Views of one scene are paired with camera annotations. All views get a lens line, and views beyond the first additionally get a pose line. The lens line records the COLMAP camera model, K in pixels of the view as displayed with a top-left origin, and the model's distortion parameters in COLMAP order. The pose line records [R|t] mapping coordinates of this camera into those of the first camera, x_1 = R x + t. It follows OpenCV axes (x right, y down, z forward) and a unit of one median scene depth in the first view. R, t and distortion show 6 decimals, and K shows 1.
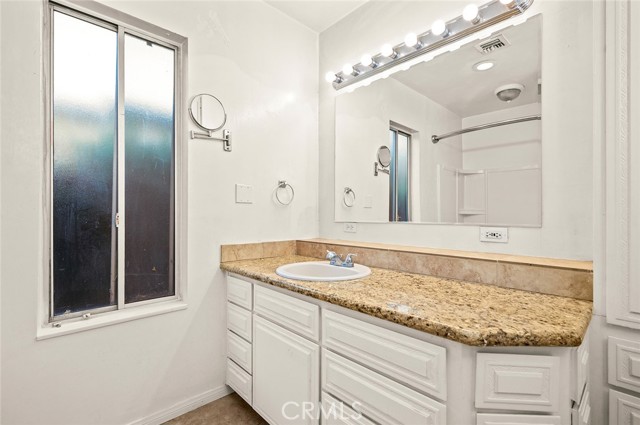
lens RADIAL K [[292.6, 0, 320.0], [0, 292.6, 212.5], [0, 0, 1]] dist [-0.000452, -0.000118]
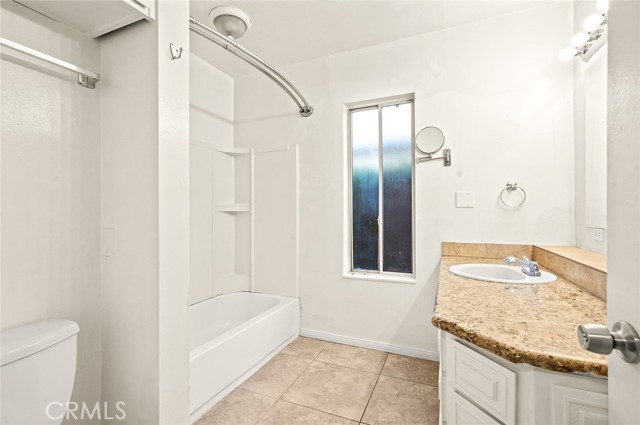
lens RADIAL K [[292.6, 0, 320.0], [0, 292.6, 212.5], [0, 0, 1]] dist [-0.000452, -0.000118]
pose [[0.399497, -0.004630, -0.916723, 0.645374], [0.007331, 0.999971, -0.001856, -0.016264], [0.916705, -0.005979, 0.399519, 0.016883]]
